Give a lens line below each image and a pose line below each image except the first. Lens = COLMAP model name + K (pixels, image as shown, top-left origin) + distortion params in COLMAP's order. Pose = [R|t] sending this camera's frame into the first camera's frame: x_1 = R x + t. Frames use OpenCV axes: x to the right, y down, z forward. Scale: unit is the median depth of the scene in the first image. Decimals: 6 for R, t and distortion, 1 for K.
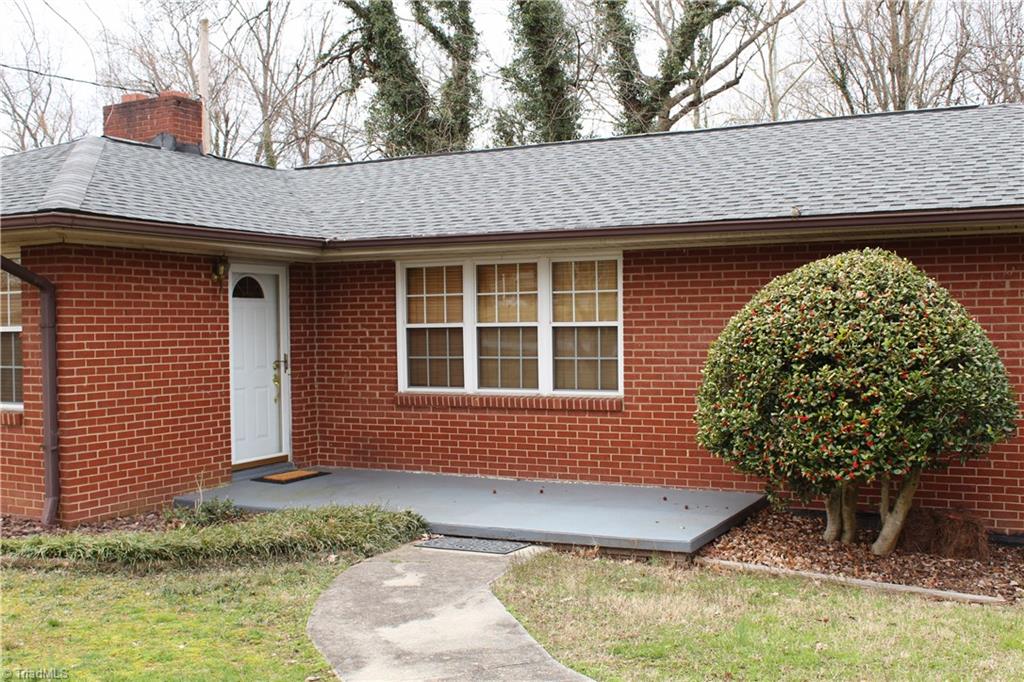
lens RADIAL K [[1100.1, 0, 514.3], [0, 1100.1, 334.6], [0, 0, 1]] dist [-0.074788, 0.000000]
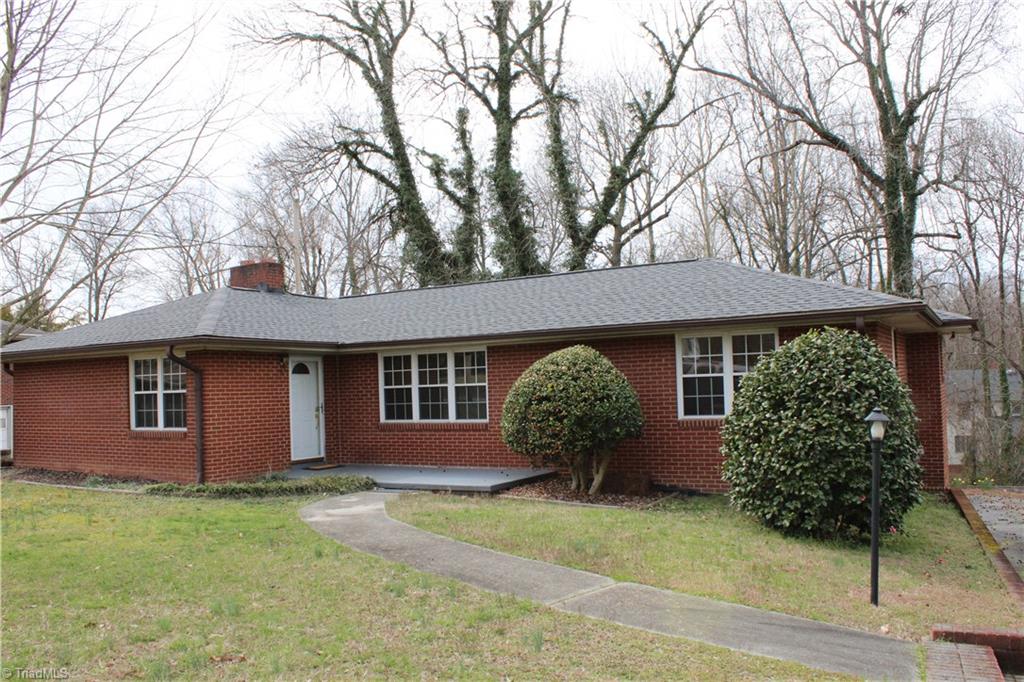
lens RADIAL K [[857.6, 0, 507.1], [0, 857.6, 345.1], [0, 0, 1]] dist [-0.144586, 0.112489]
pose [[0.997853, -0.021800, -0.061753, 0.209856], [0.018180, 0.998117, -0.058587, 0.009961], [0.062914, 0.057338, 0.996370, -0.460759]]
